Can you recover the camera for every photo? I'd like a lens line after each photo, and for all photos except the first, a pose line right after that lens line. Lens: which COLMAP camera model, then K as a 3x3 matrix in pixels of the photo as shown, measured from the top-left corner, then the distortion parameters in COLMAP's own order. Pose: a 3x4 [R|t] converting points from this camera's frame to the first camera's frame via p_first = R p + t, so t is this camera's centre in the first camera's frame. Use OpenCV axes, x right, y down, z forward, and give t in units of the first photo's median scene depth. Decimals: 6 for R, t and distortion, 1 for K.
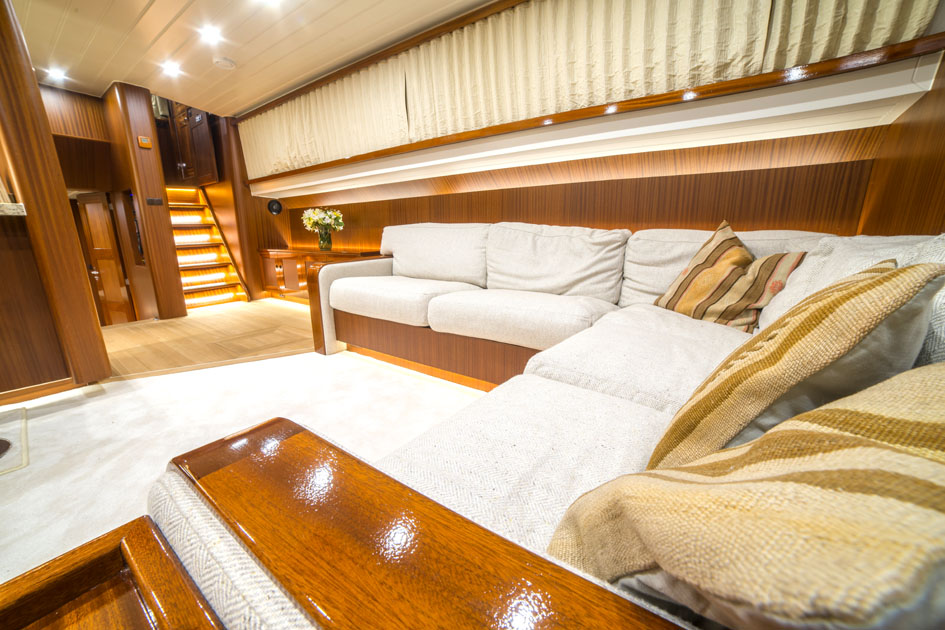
lens RADIAL K [[395.4, 0, 471.1], [0, 395.4, 325.8], [0, 0, 1]] dist [-0.110732, 0.035023]
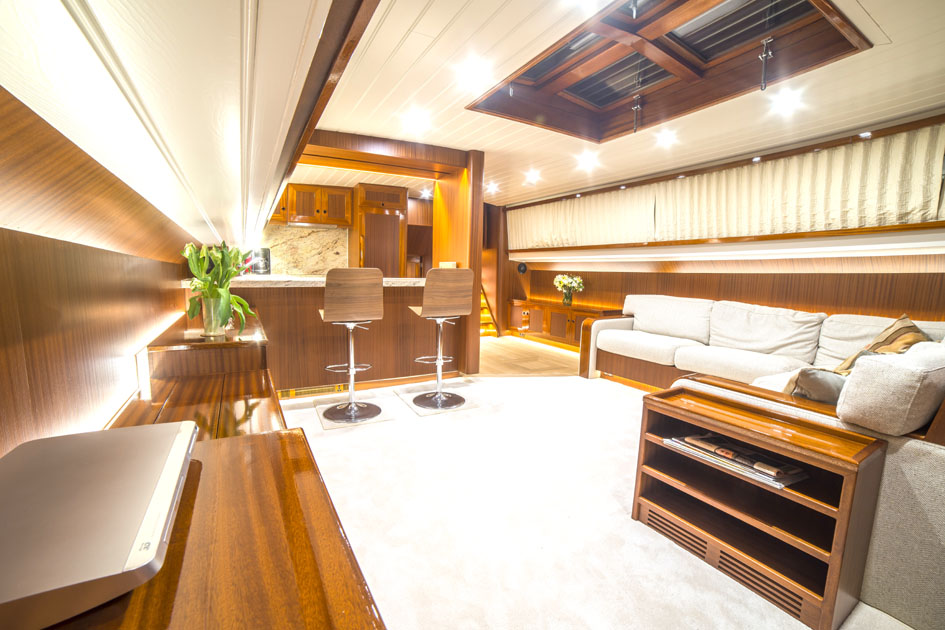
lens RADIAL K [[395.4, 0, 471.1], [0, 395.4, 325.8], [0, 0, 1]] dist [-0.110732, 0.035023]
pose [[0.903498, 0.076867, -0.421643, -0.164388], [-0.124987, 0.988279, -0.087657, 0.065066], [0.409963, 0.131898, 0.902515, -0.620241]]
